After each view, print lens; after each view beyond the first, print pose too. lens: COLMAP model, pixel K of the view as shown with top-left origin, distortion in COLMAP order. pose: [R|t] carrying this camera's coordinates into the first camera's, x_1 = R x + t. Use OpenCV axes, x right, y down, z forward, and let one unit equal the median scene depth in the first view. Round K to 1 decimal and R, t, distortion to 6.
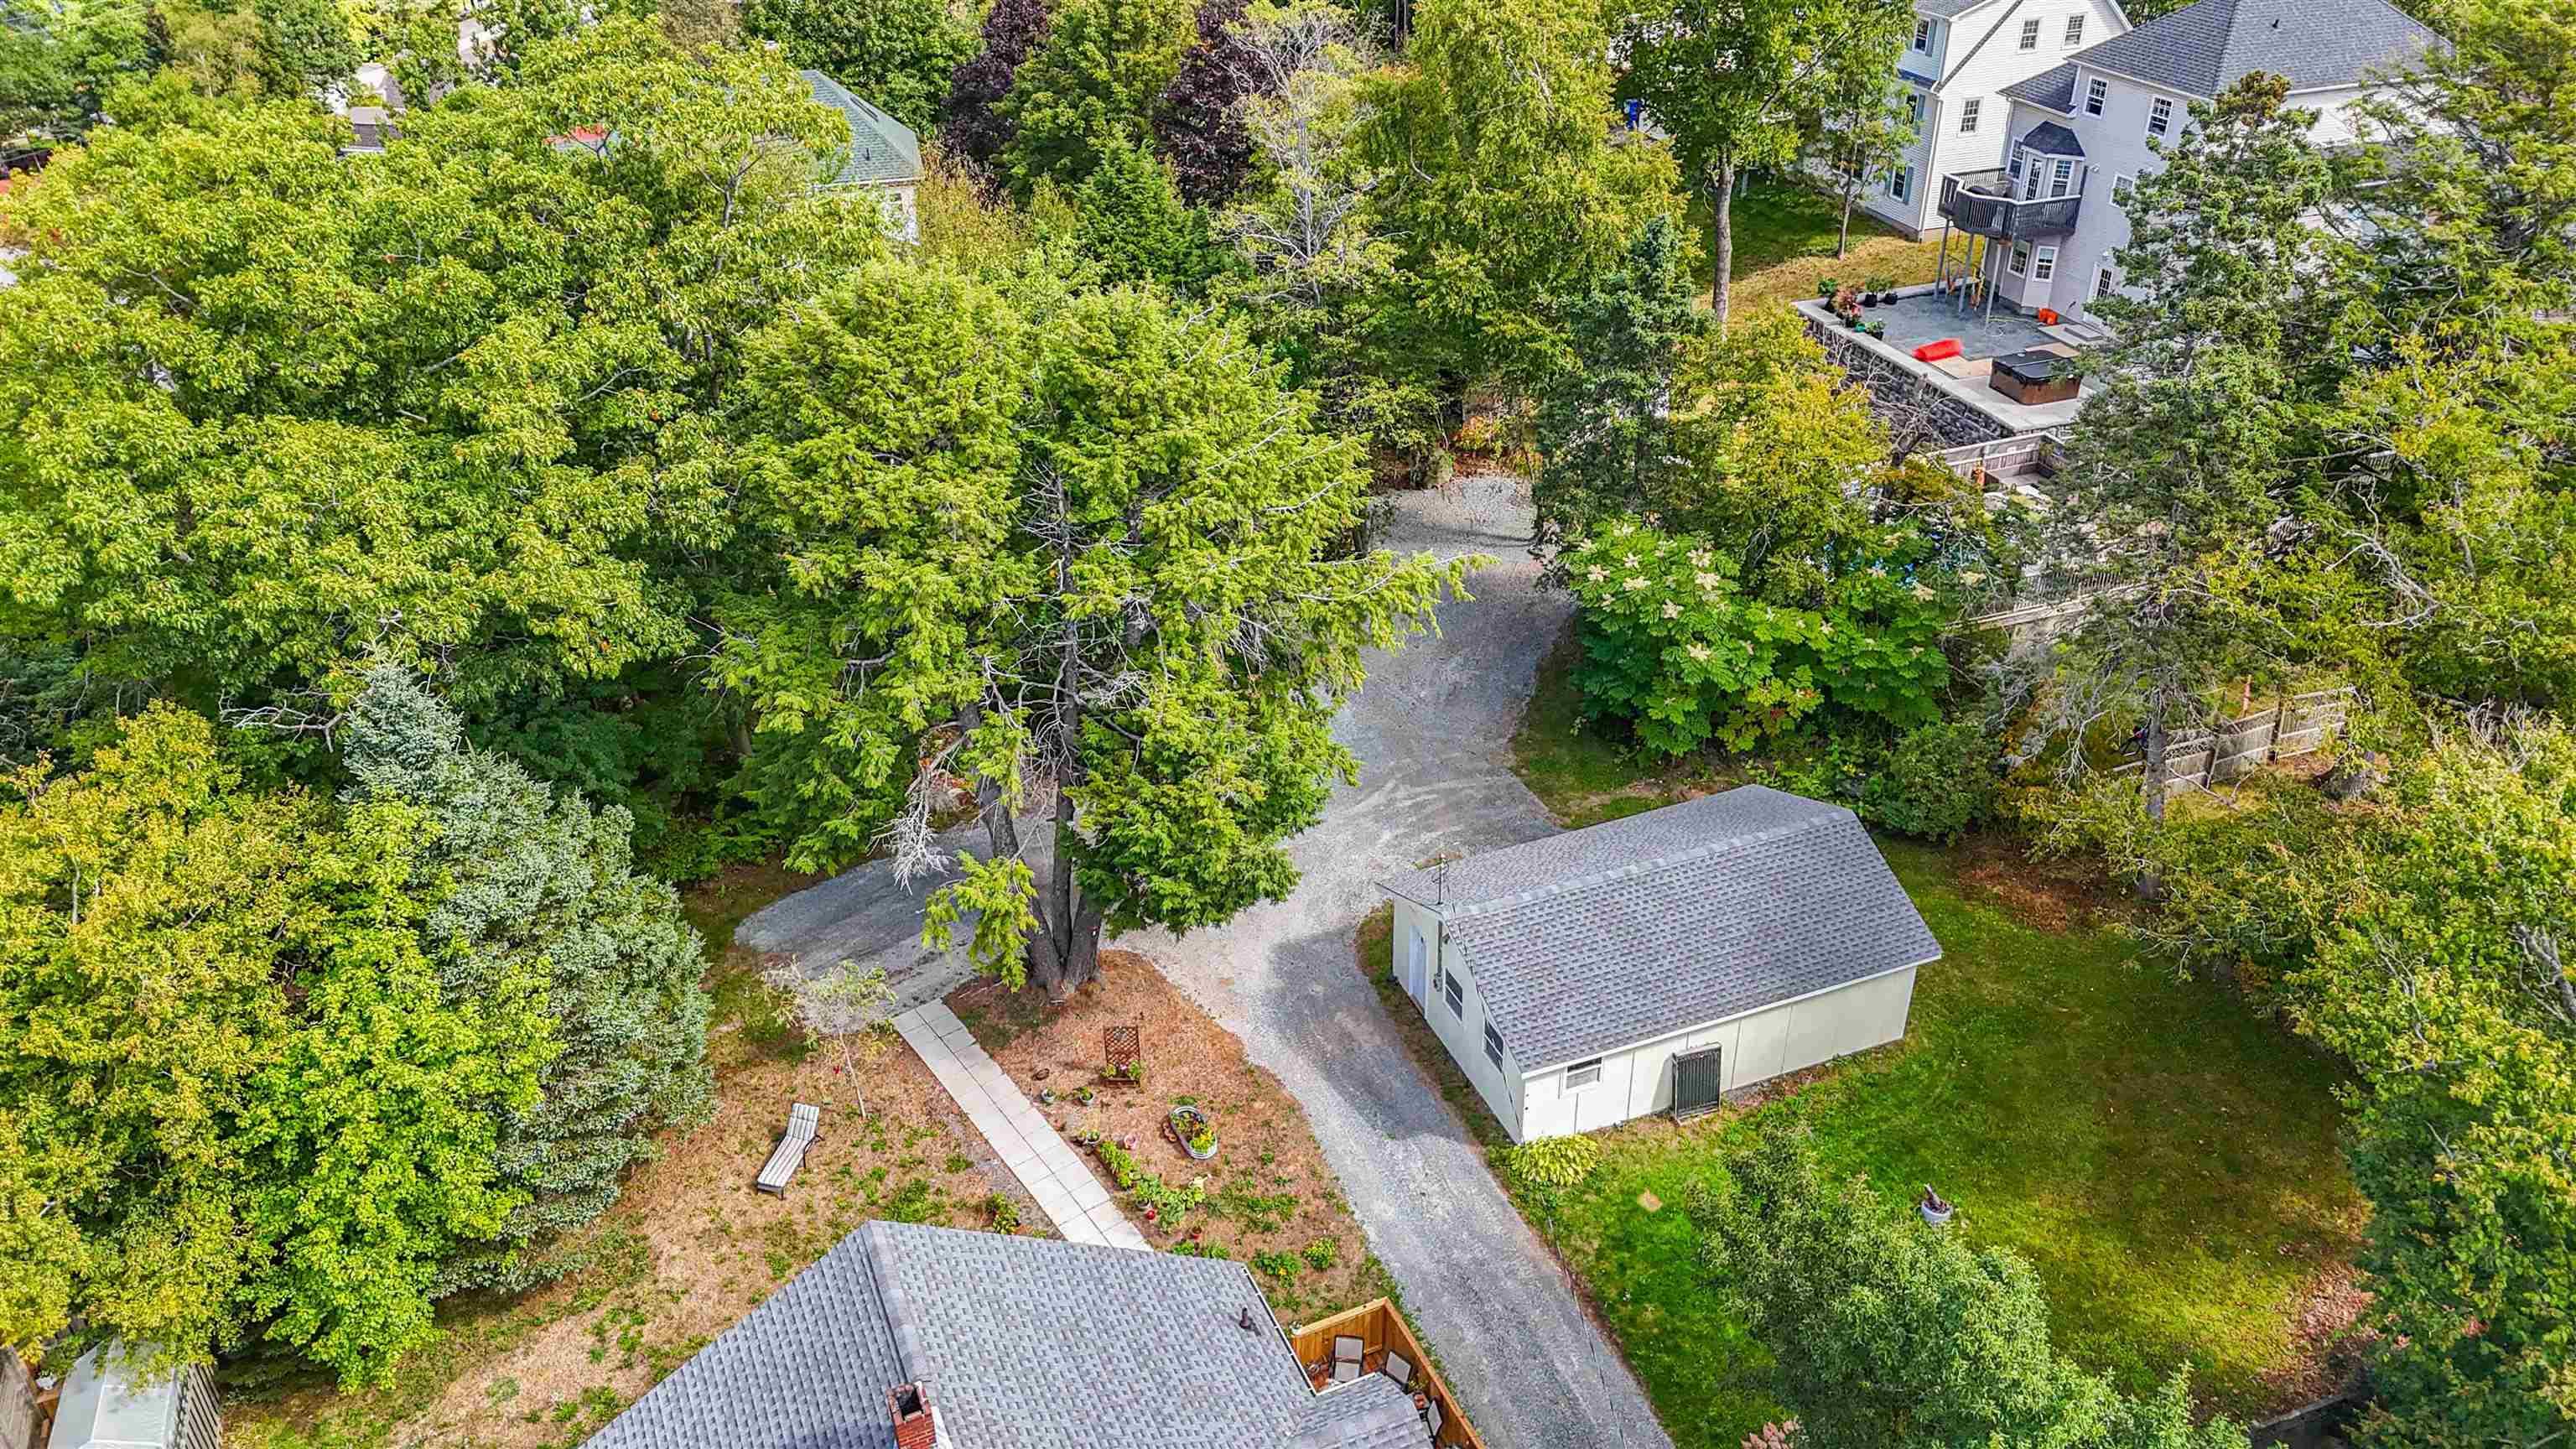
lens RADIAL K [[1876.9, 0, 1294.1], [0, 1876.9, 697.6], [0, 0, 1]] dist [0.048304, -0.015568]
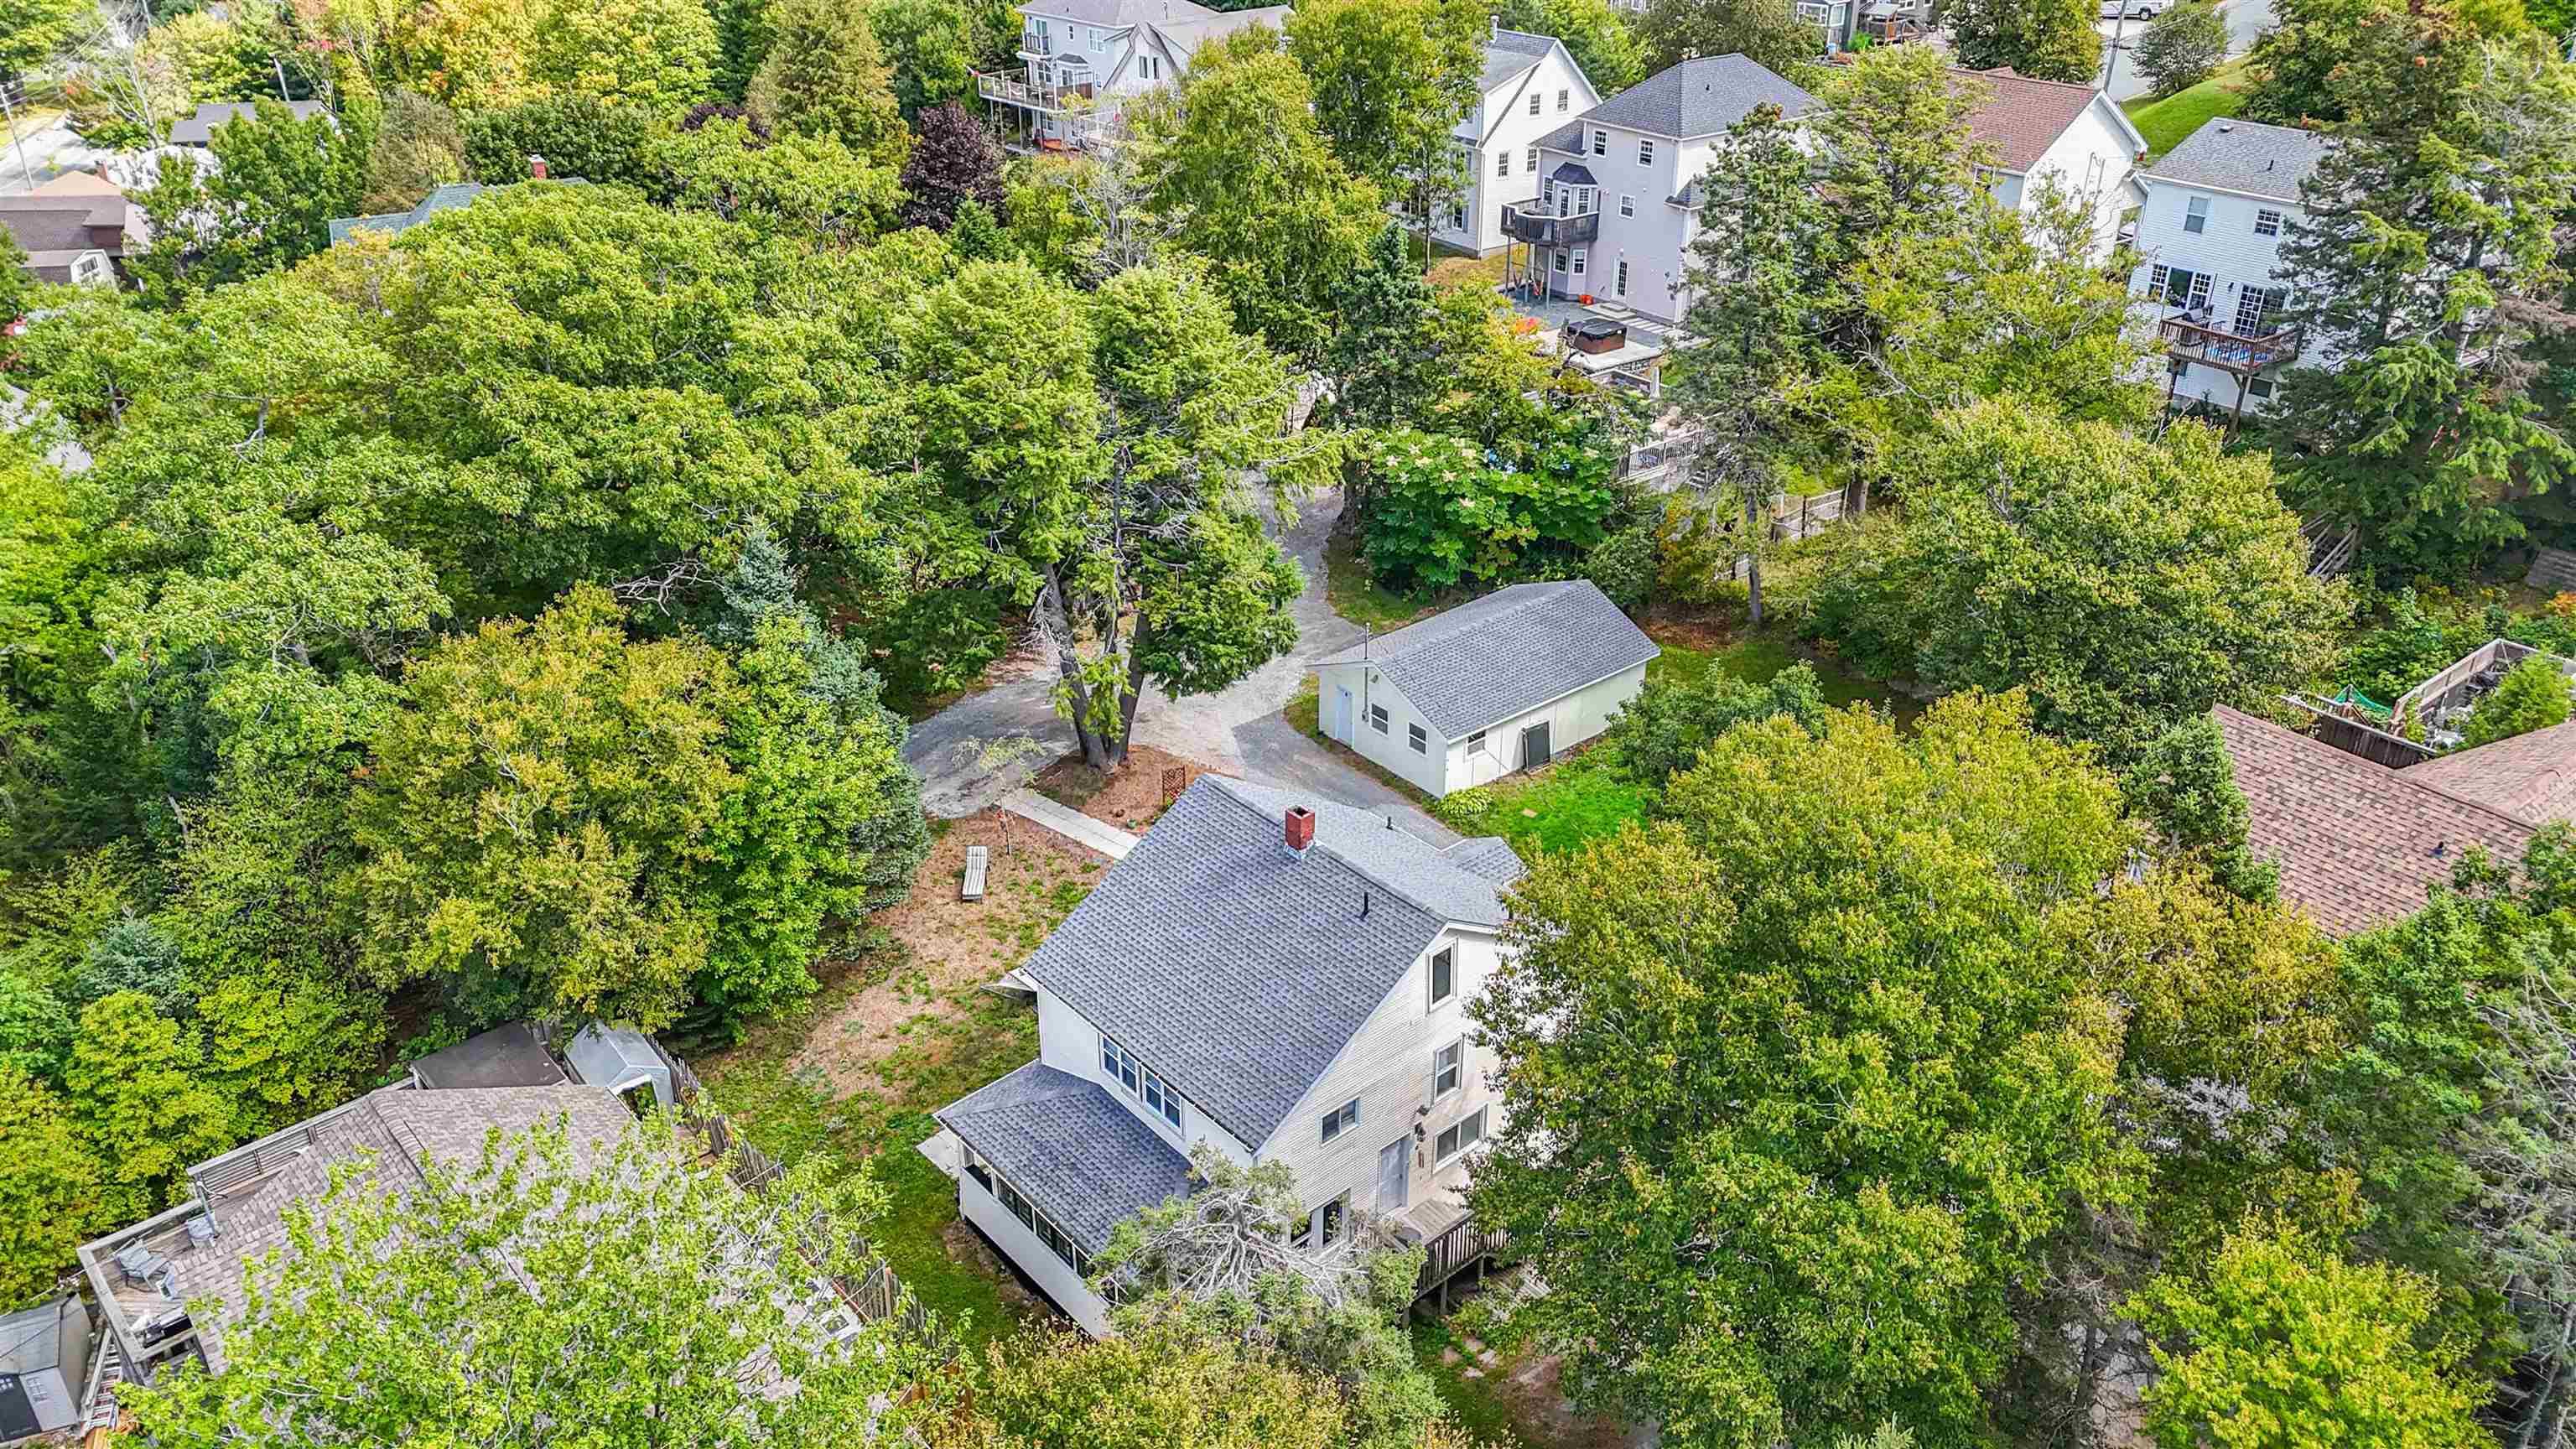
lens RADIAL K [[1876.9, 0, 1282.3], [0, 1876.9, 723.9], [0, 0, 1]] dist [0.048304, -0.015568]
pose [[0.952853, -0.132907, 0.272777, -0.364073], [0.144280, 0.989293, -0.021972, 0.164174], [-0.266936, 0.060293, 0.961826, -0.401755]]
